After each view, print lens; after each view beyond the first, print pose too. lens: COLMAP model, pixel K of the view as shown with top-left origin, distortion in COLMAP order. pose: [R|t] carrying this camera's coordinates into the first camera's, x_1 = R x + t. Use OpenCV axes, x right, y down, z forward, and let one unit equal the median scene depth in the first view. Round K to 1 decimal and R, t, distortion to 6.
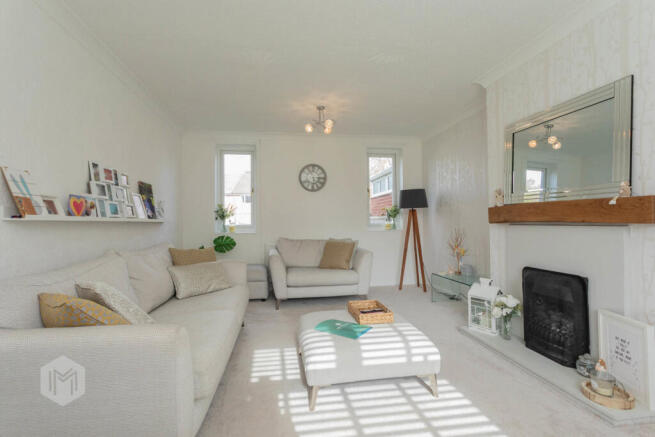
lens RADIAL K [[313.5, 0, 328.4], [0, 313.5, 217.5], [0, 0, 1]] dist [-0.000434, 0.000825]
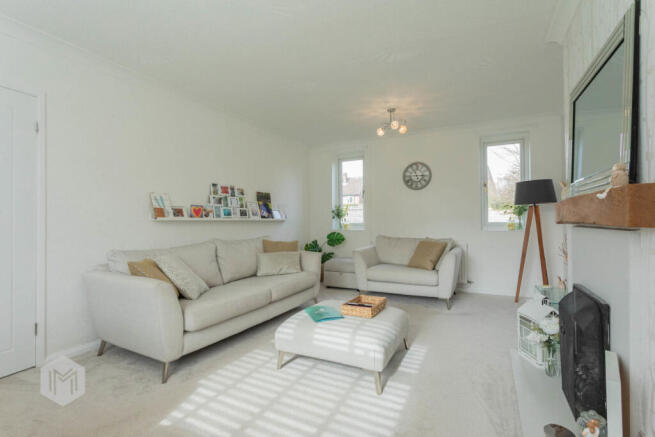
lens RADIAL K [[313.5, 0, 331.2], [0, 313.5, 218.9], [0, 0, 1]] dist [-0.000434, 0.000825]
pose [[0.805276, -0.000176, -0.592900, 0.428124], [0.008164, 0.999908, 0.010791, -0.005415], [0.592844, -0.013530, 0.805204, 0.049717]]
